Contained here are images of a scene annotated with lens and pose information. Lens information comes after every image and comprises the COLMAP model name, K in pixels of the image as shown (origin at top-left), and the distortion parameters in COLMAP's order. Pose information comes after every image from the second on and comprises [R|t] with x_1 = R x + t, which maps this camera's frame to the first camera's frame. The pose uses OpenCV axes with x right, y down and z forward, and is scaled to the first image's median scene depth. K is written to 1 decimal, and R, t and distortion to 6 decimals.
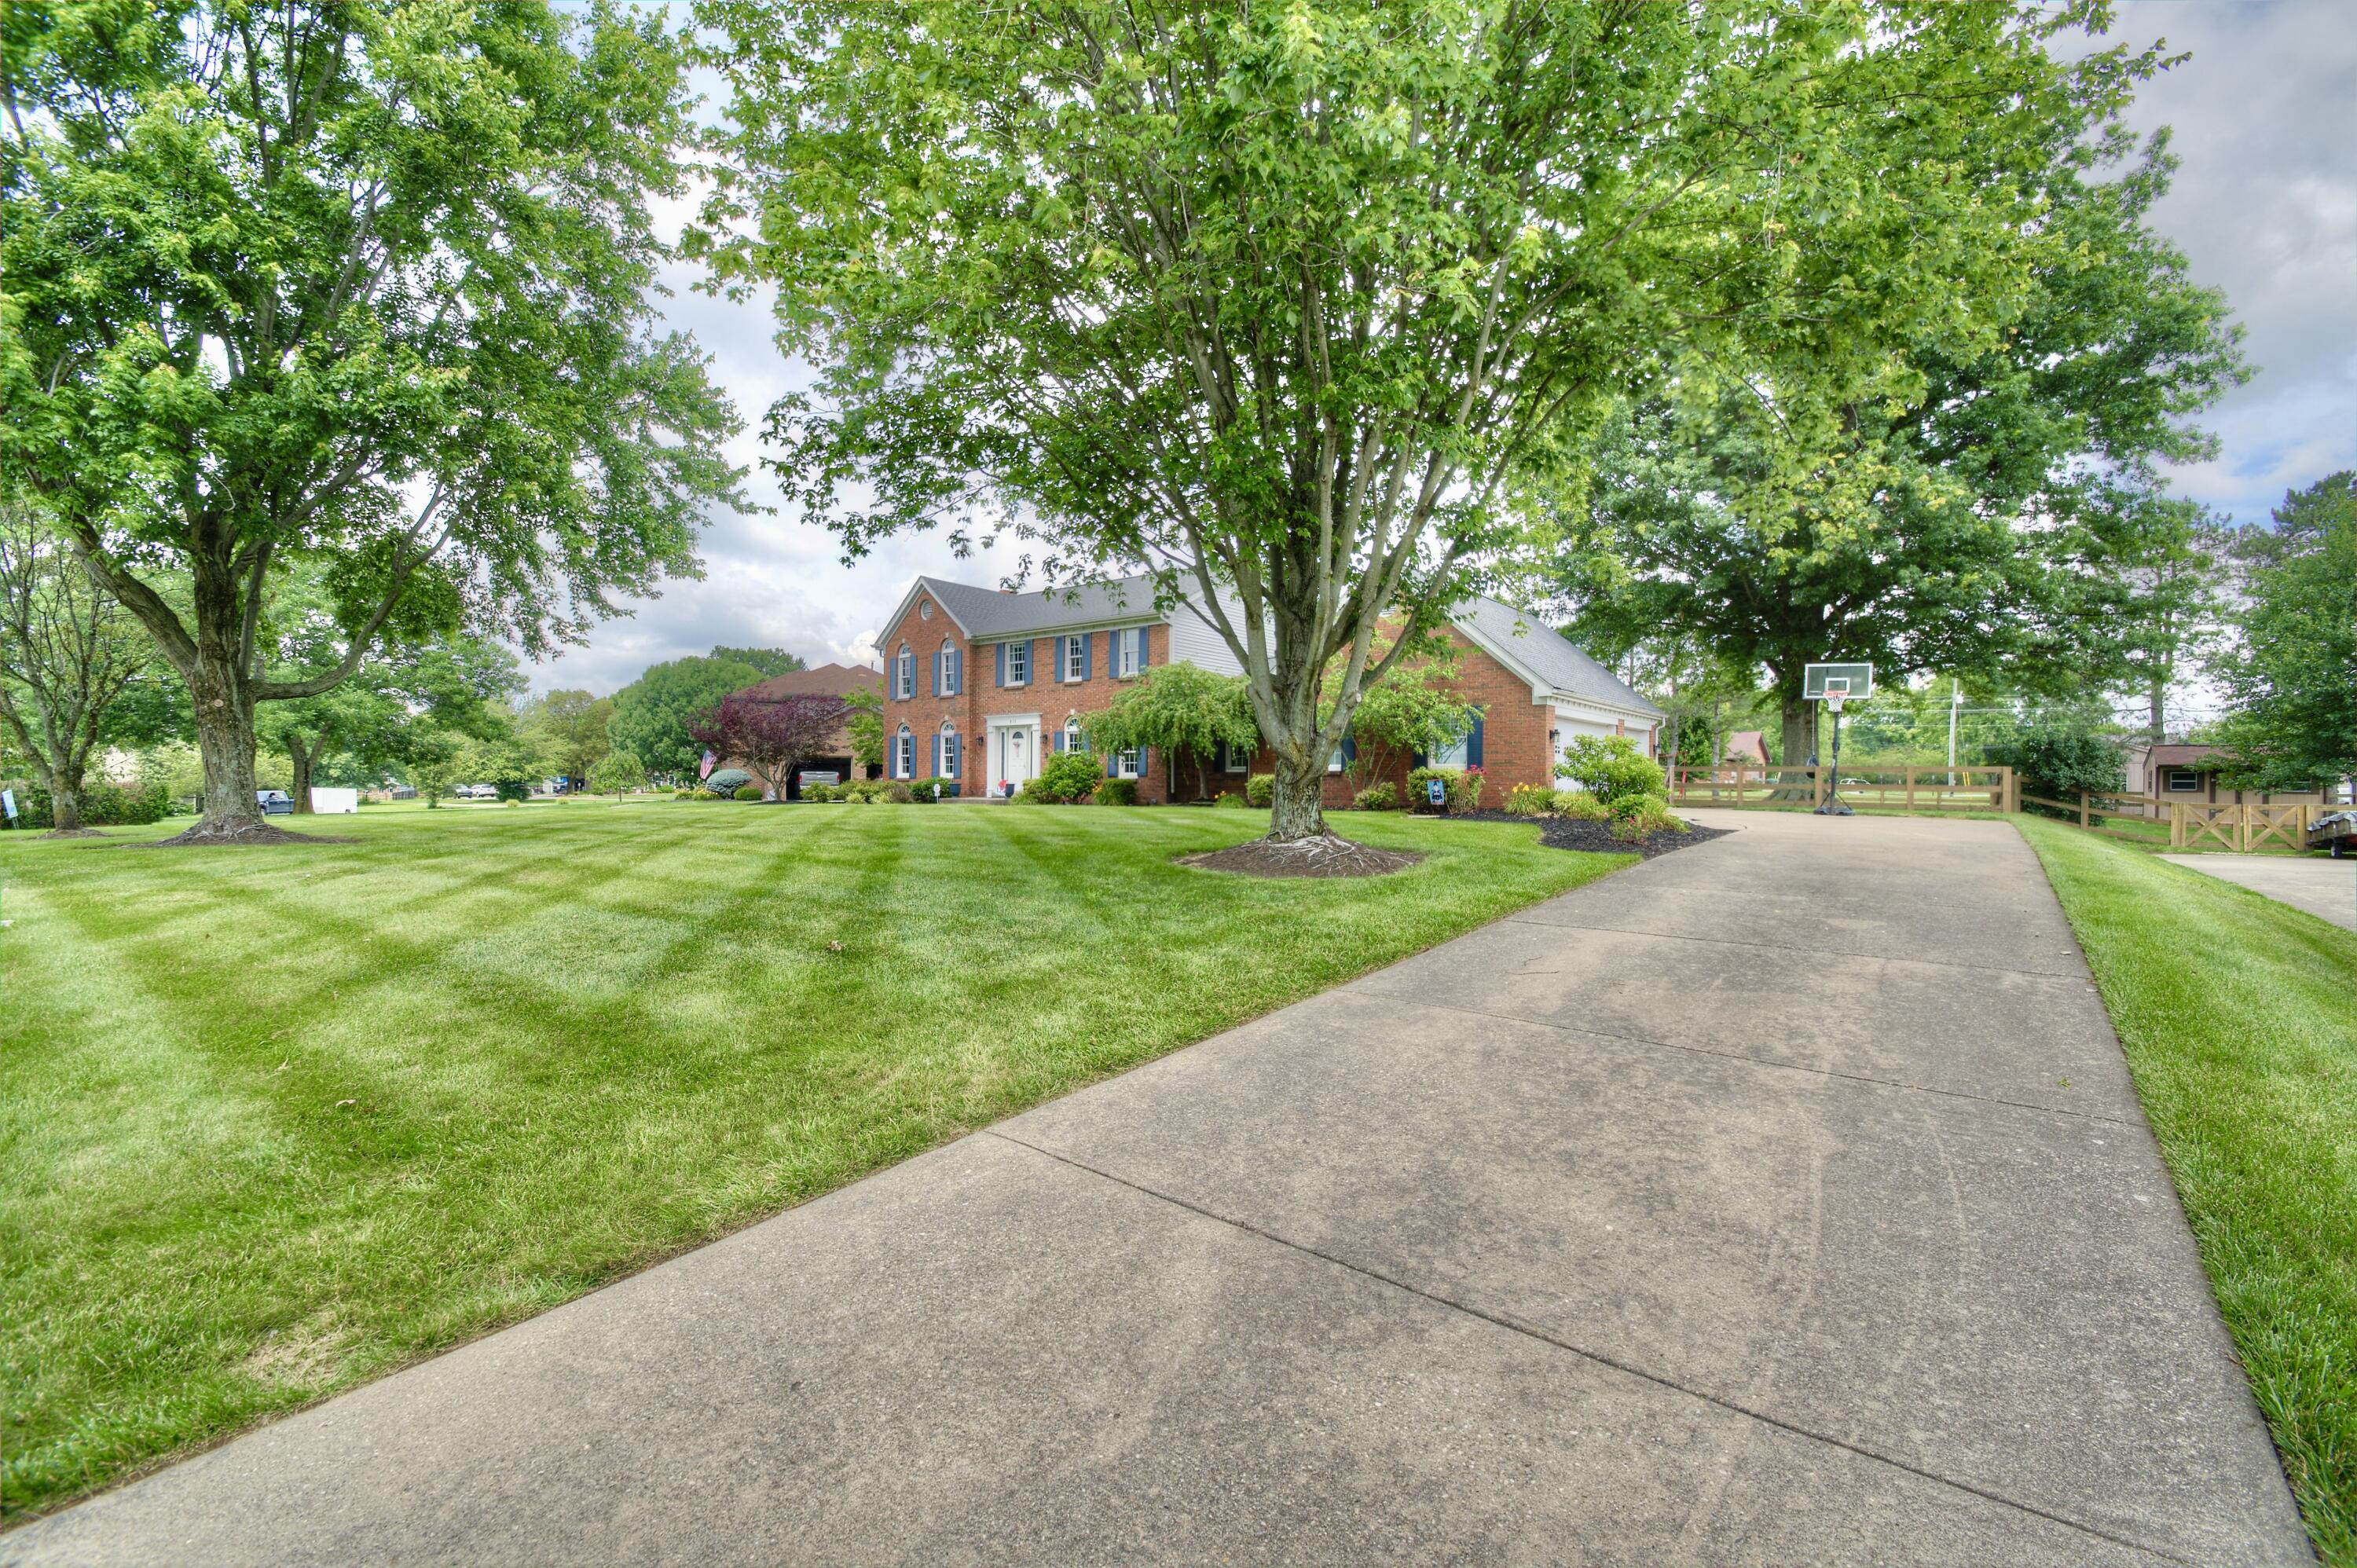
lens RADIAL K [[998.9, 0, 1183.4], [0, 998.9, 779.4], [0, 0, 1]] dist [-0.000346, 0.000017]
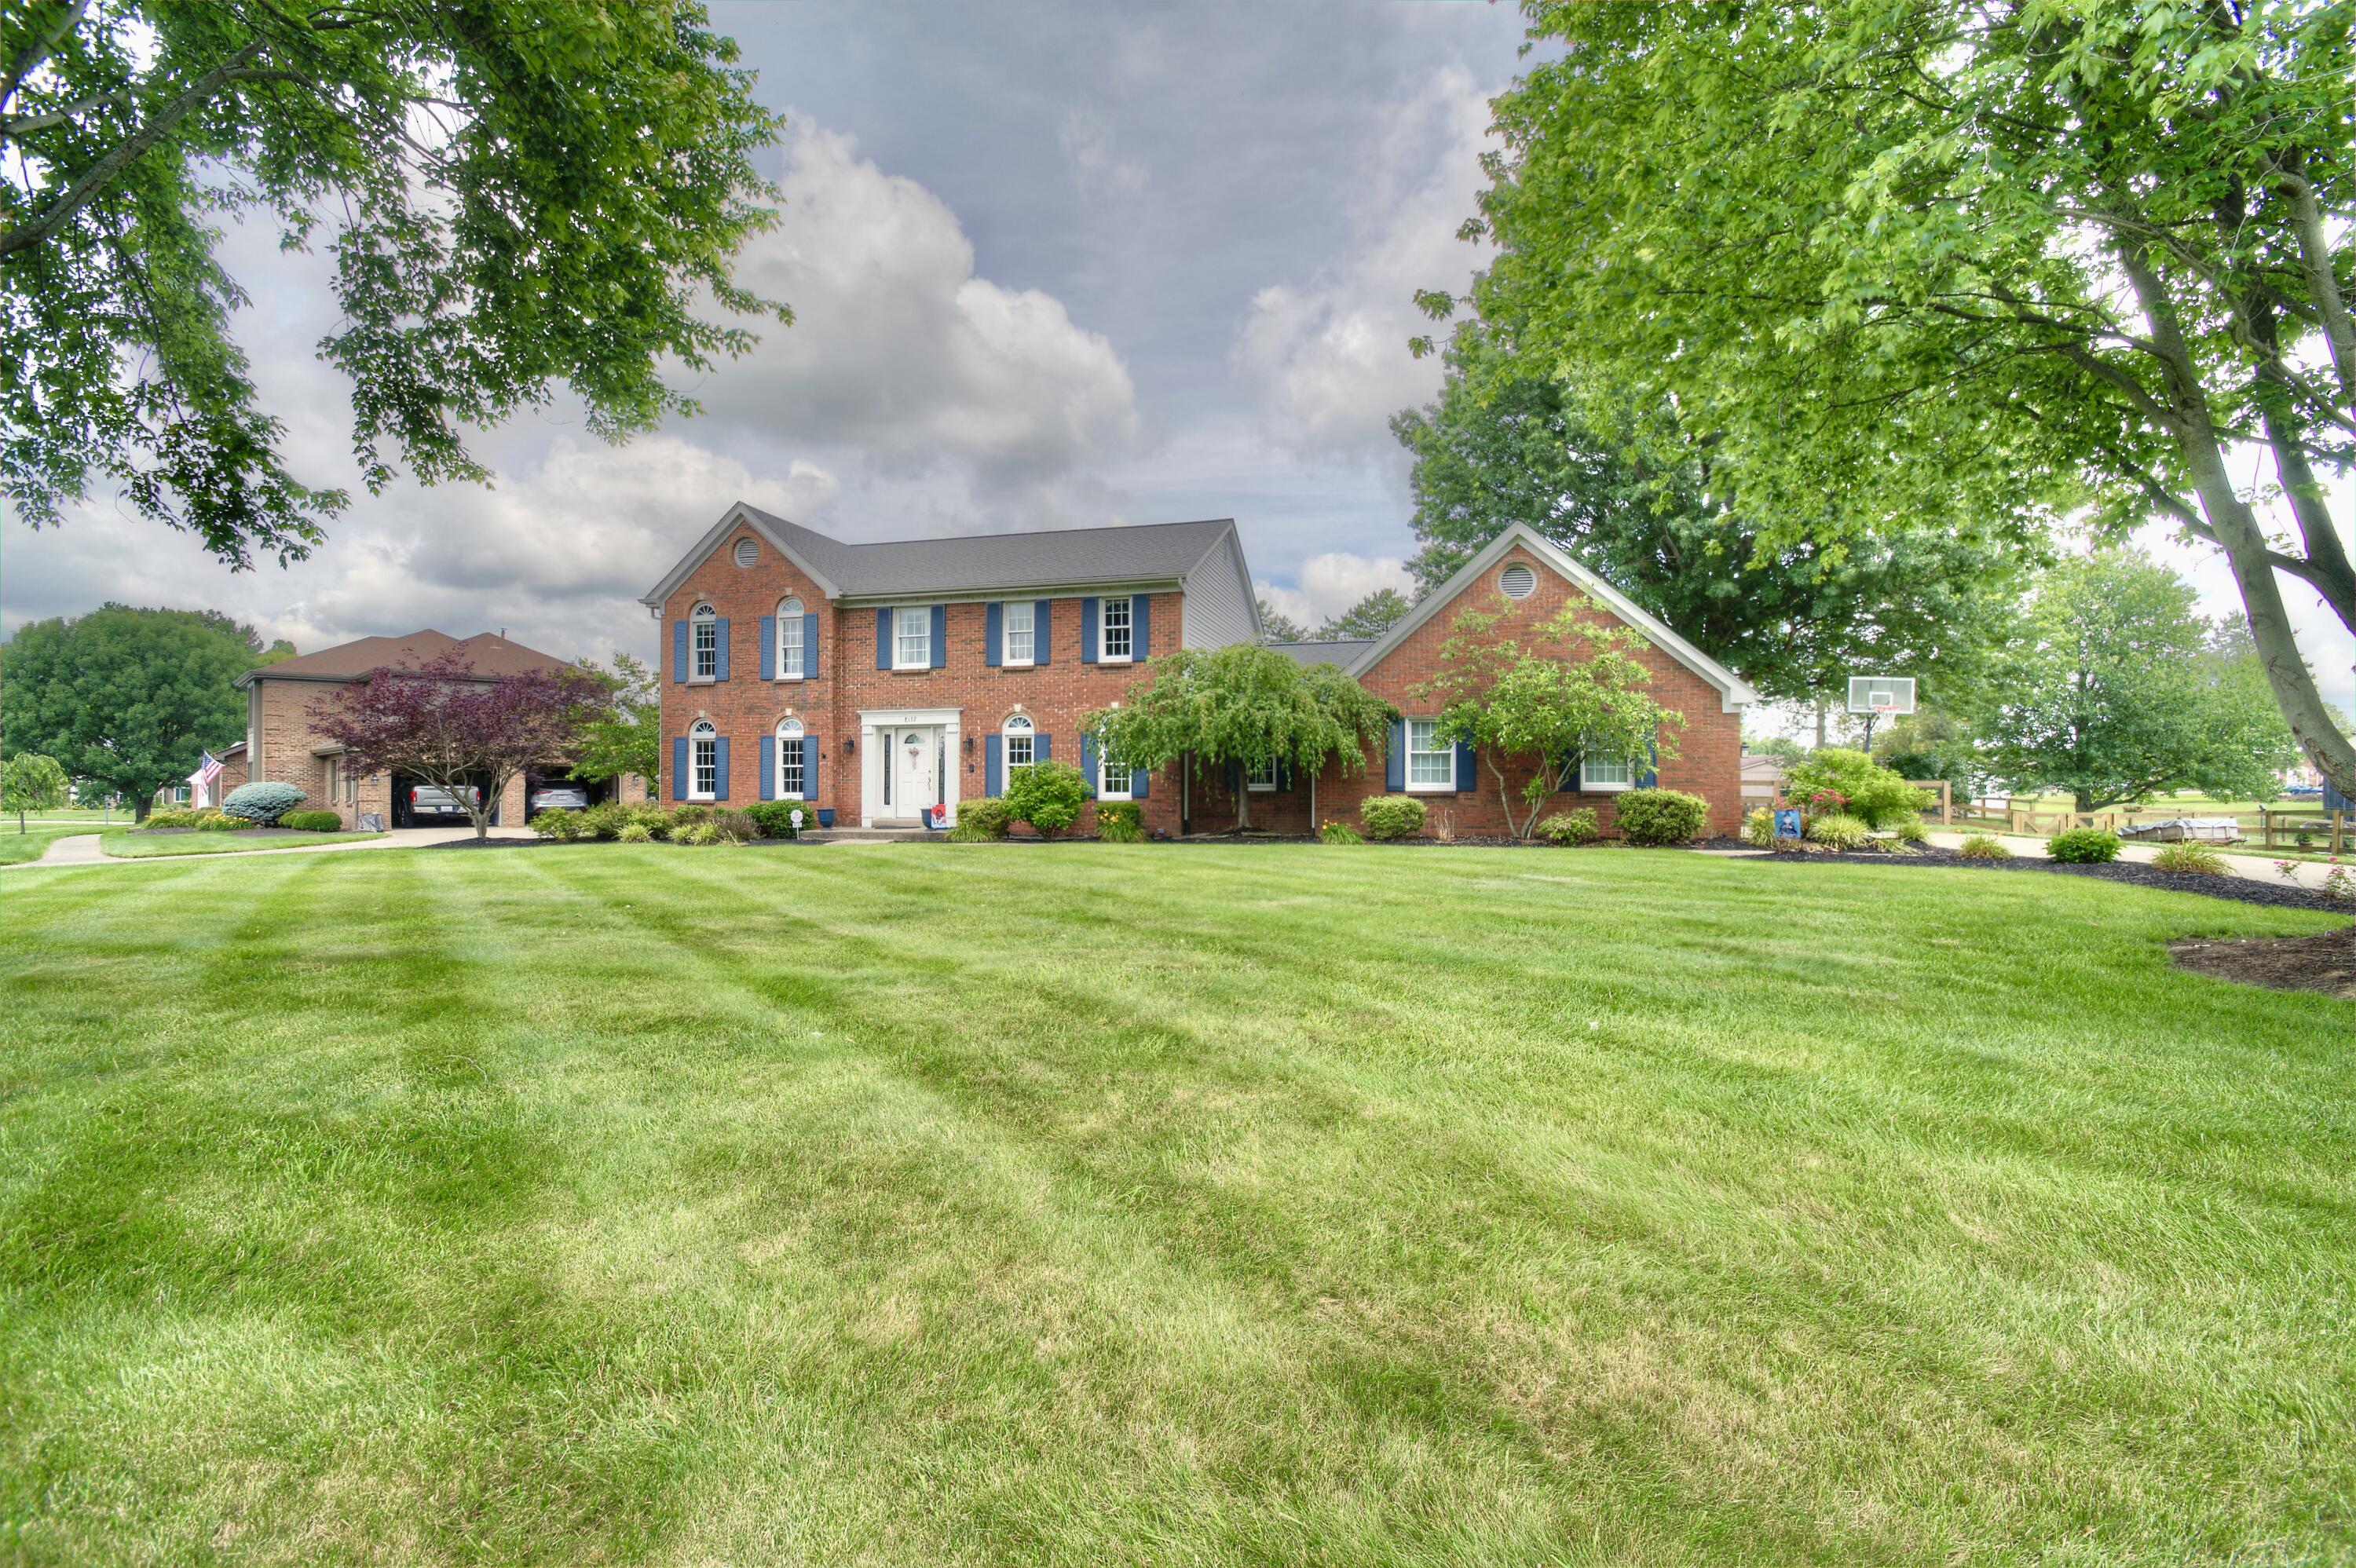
lens RADIAL K [[998.4, 0, 1182.9], [0, 998.4, 779.4], [0, 0, 1]] dist [-0.000346, 0.000017]
pose [[0.920656, -0.004039, 0.390354, -0.261061], [0.004530, 0.999990, -0.000336, -0.014519], [-0.390349, 0.002078, 0.920665, 0.275058]]
